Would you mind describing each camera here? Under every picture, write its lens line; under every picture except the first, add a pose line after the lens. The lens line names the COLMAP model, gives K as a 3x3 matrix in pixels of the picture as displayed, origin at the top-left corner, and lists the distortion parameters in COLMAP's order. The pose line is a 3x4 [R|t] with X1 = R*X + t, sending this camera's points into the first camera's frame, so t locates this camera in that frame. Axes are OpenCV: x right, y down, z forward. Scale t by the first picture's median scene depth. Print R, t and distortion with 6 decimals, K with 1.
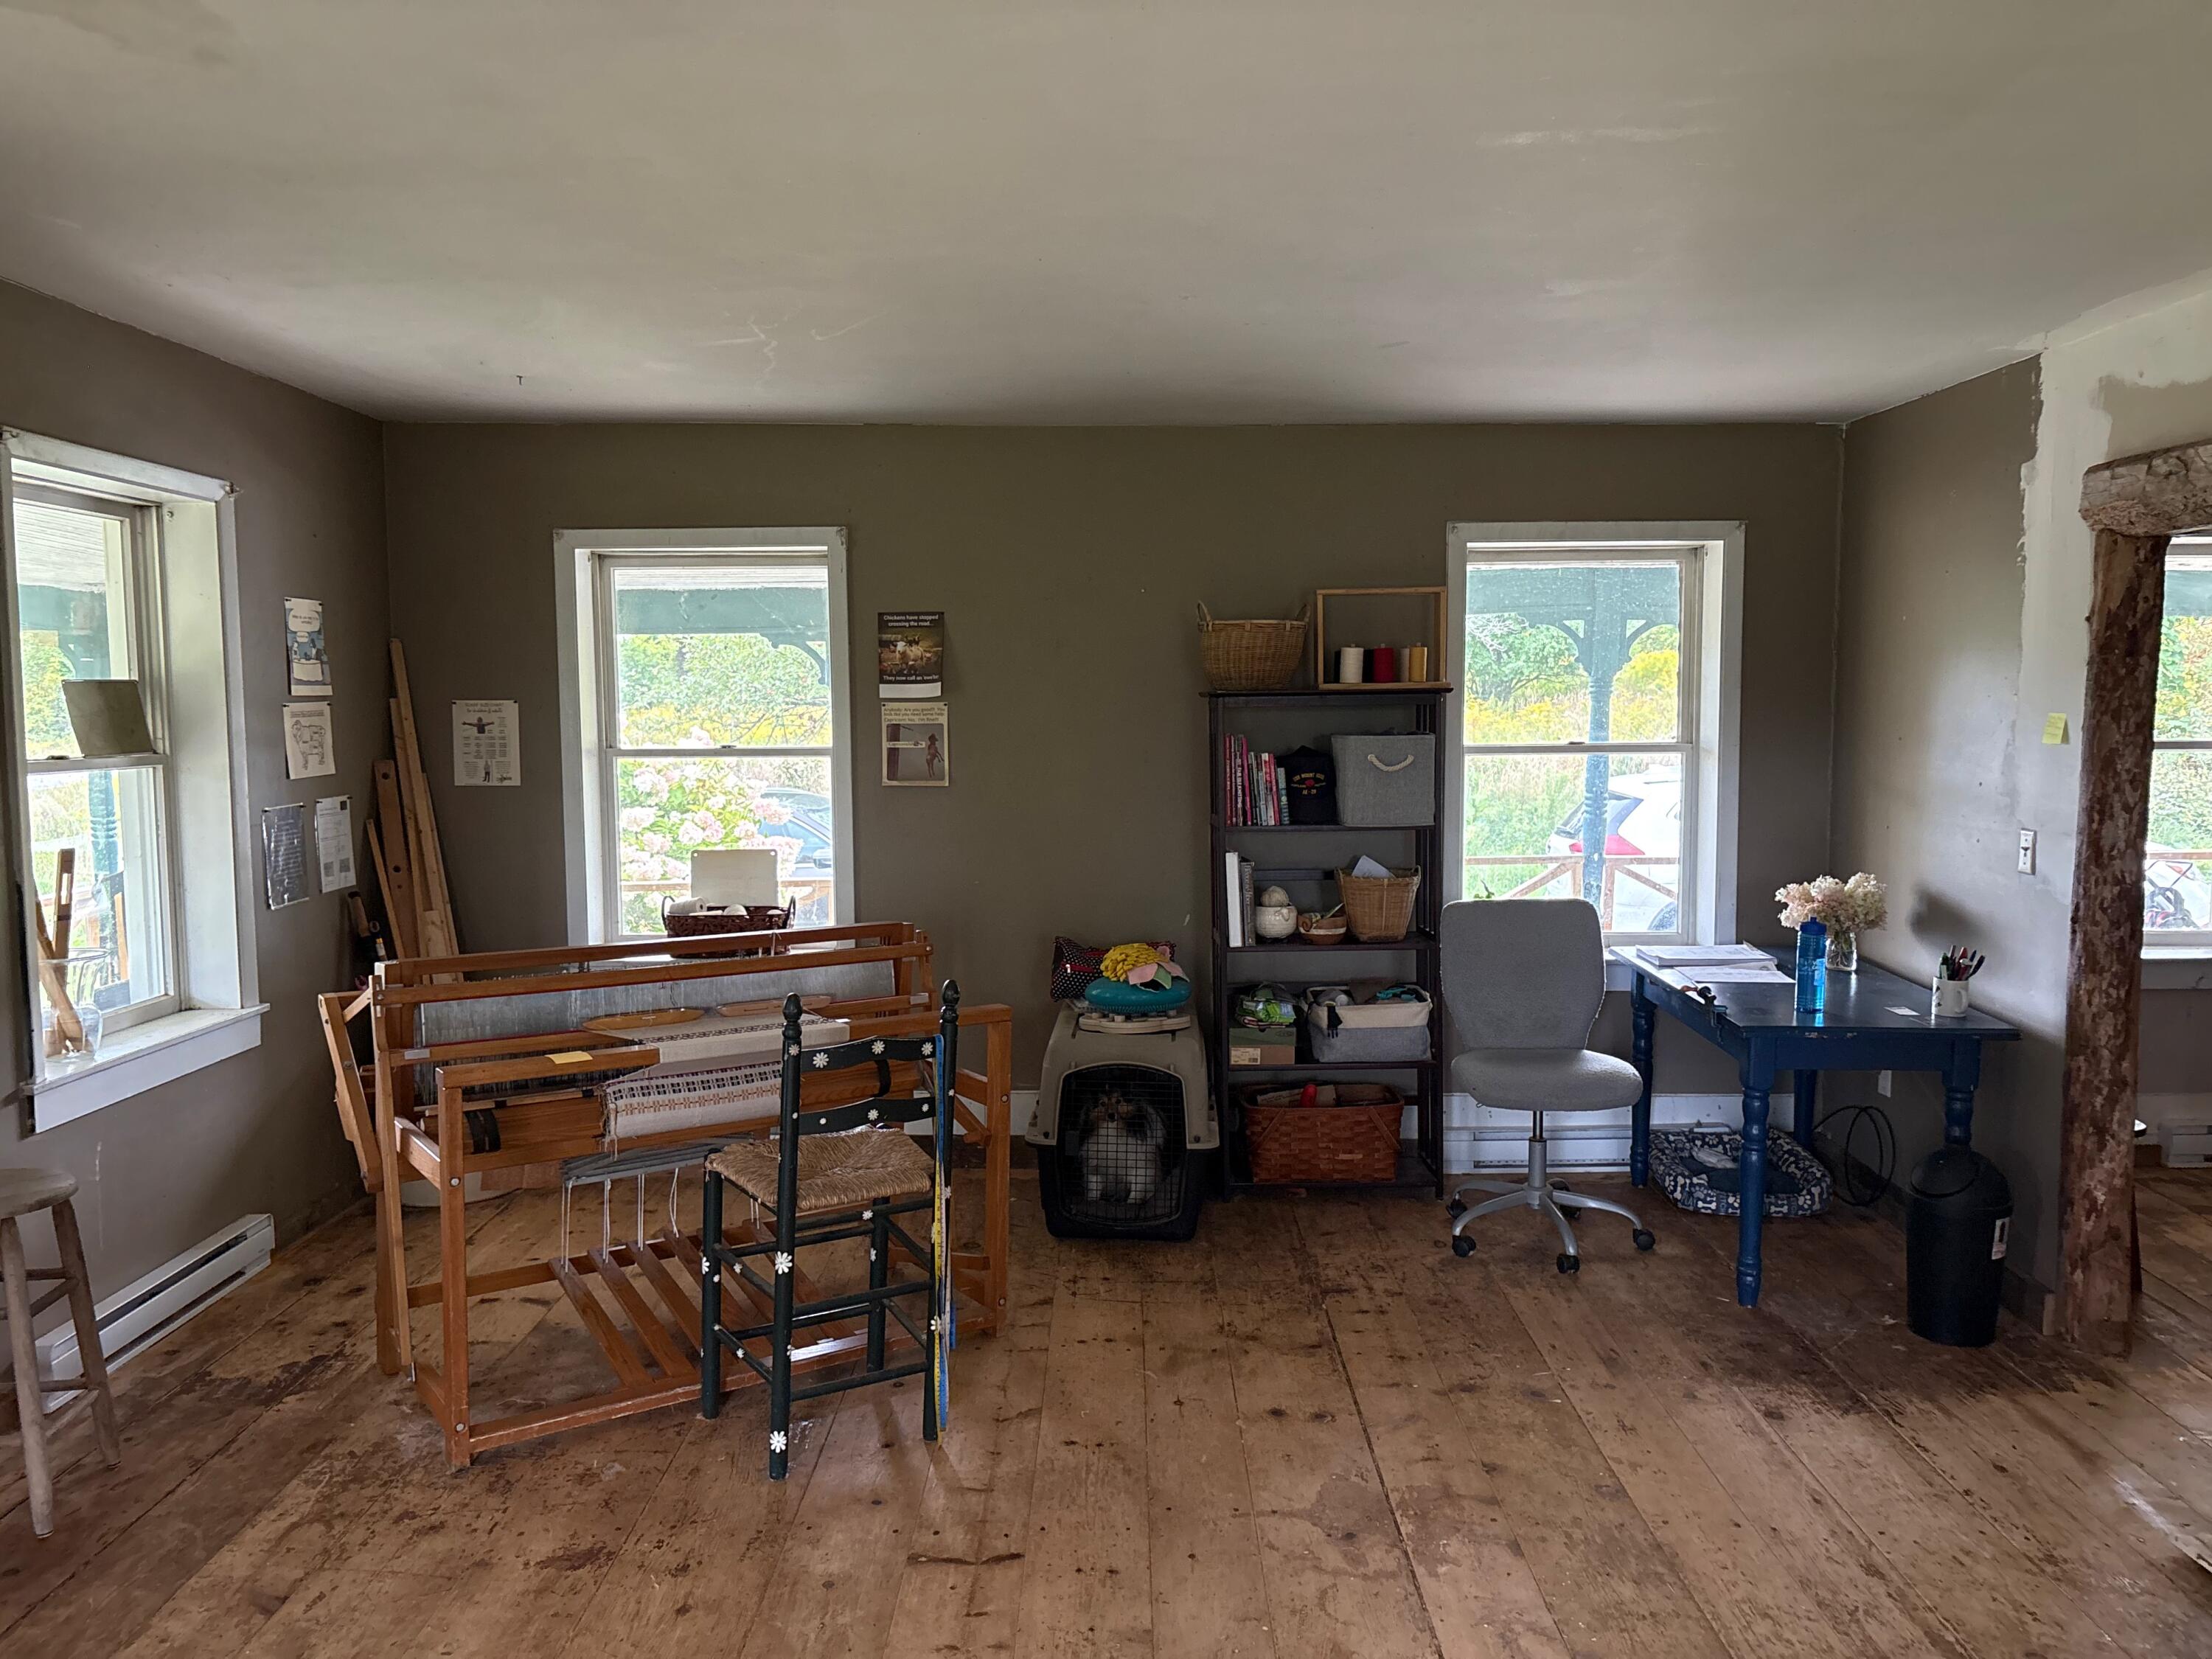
lens RADIAL K [[1680.3, 0, 1103.4], [0, 1680.3, 824.4], [0, 0, 1]] dist [0.044199, -0.048316]
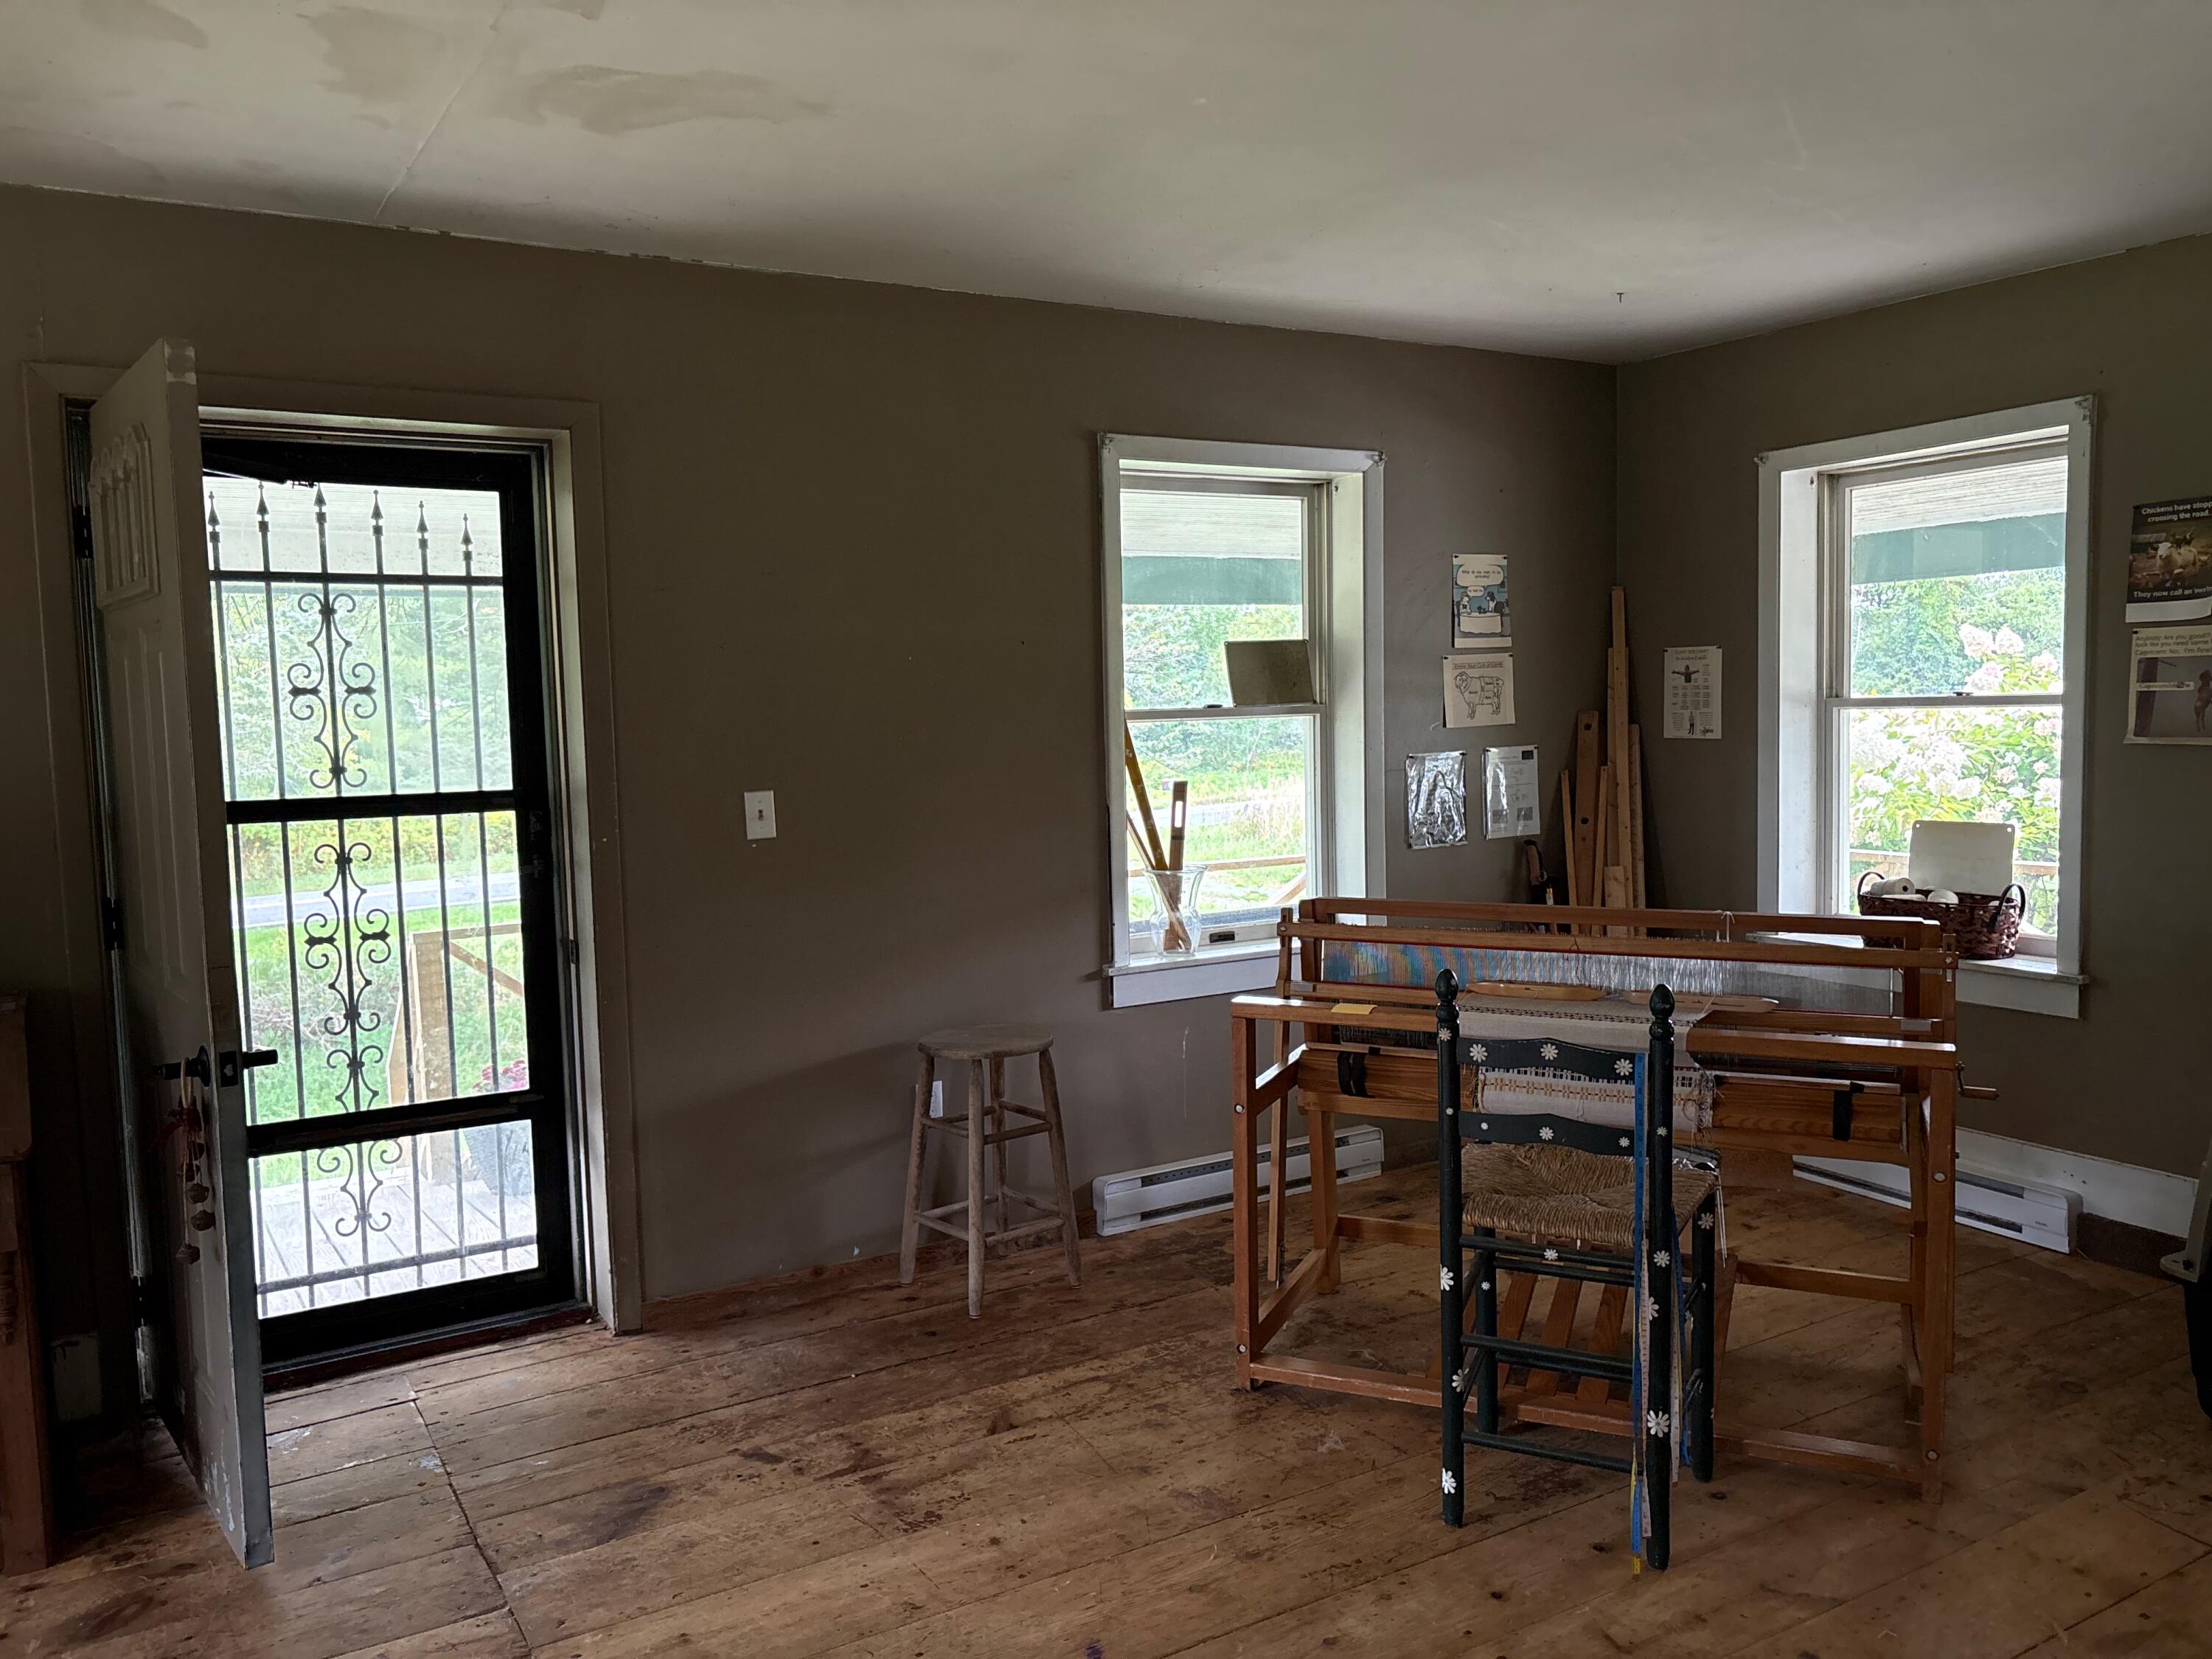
lens RADIAL K [[1680.3, 0, 1103.4], [0, 1680.3, 824.4], [0, 0, 1]] dist [0.044199, -0.048316]
pose [[0.517210, 0.054513, -0.854121, 0.287381], [-0.038685, 0.998439, 0.040297, -0.000494], [0.854984, 0.012200, 0.518511, 0.256685]]
